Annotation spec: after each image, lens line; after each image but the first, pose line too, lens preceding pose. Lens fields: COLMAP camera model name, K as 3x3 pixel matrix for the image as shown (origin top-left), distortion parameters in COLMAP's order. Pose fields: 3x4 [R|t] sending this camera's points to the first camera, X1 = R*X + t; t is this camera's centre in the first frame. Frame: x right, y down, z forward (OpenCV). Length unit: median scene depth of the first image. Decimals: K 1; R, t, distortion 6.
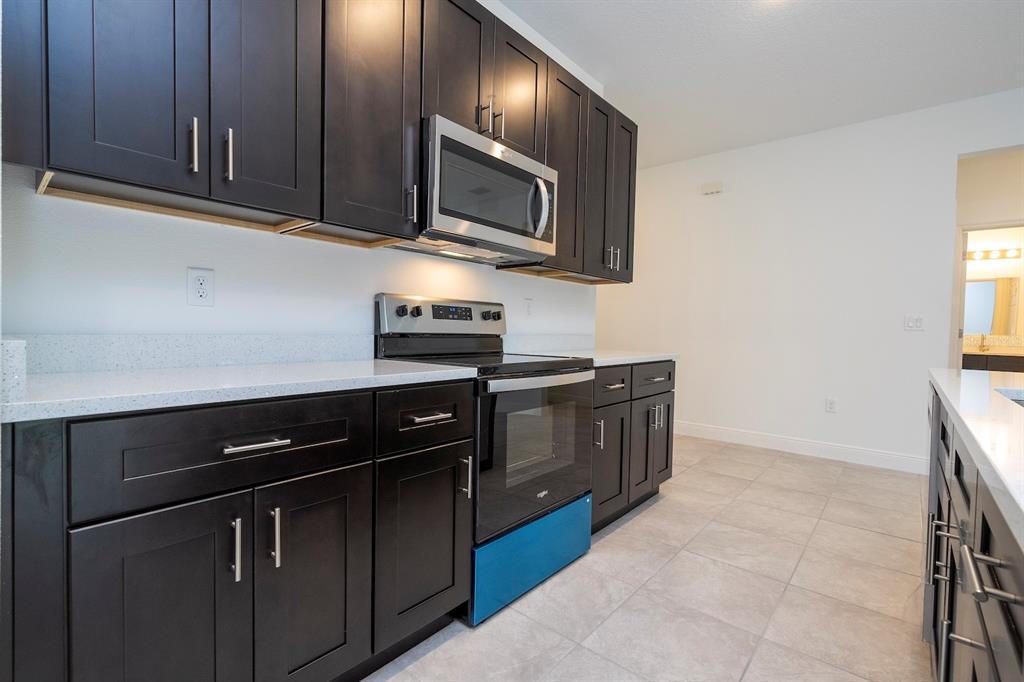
lens RADIAL K [[463.7, 0, 520.5], [0, 463.7, 338.1], [0, 0, 1]] dist [0.004513, 0.000992]
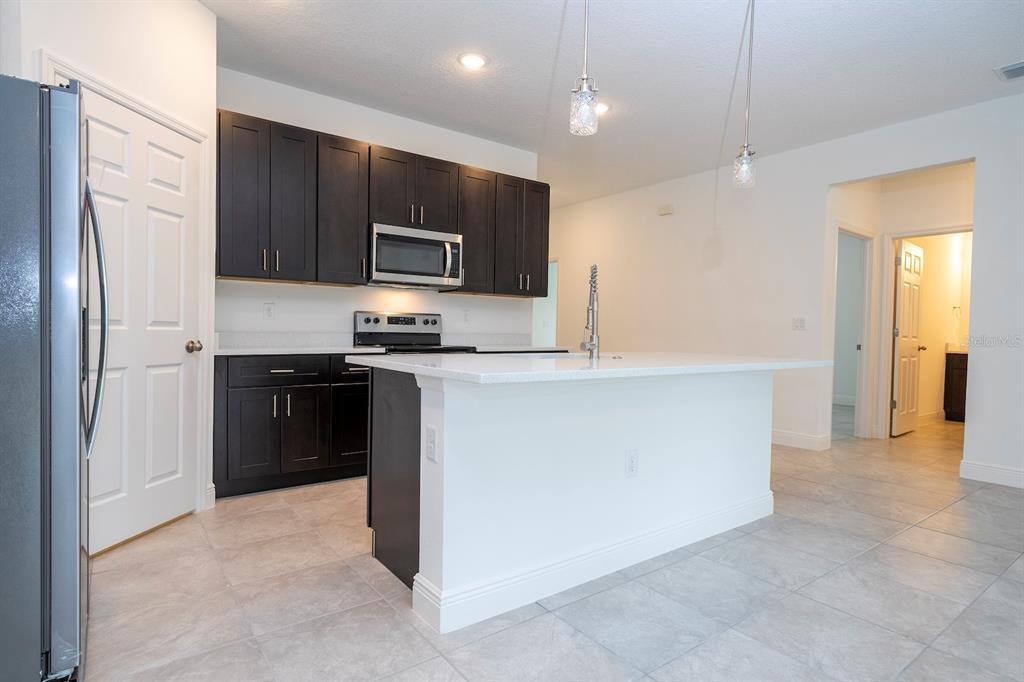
lens RADIAL K [[542.0, 0, 510.4], [0, 542.0, 338.8], [0, 0, 1]] dist [0.001108, 0.001533]
pose [[0.969346, -0.003451, -0.245675, 0.765273], [0.000948, 0.999946, -0.010308, 0.035696], [0.245698, 0.009759, 0.969297, -0.891728]]
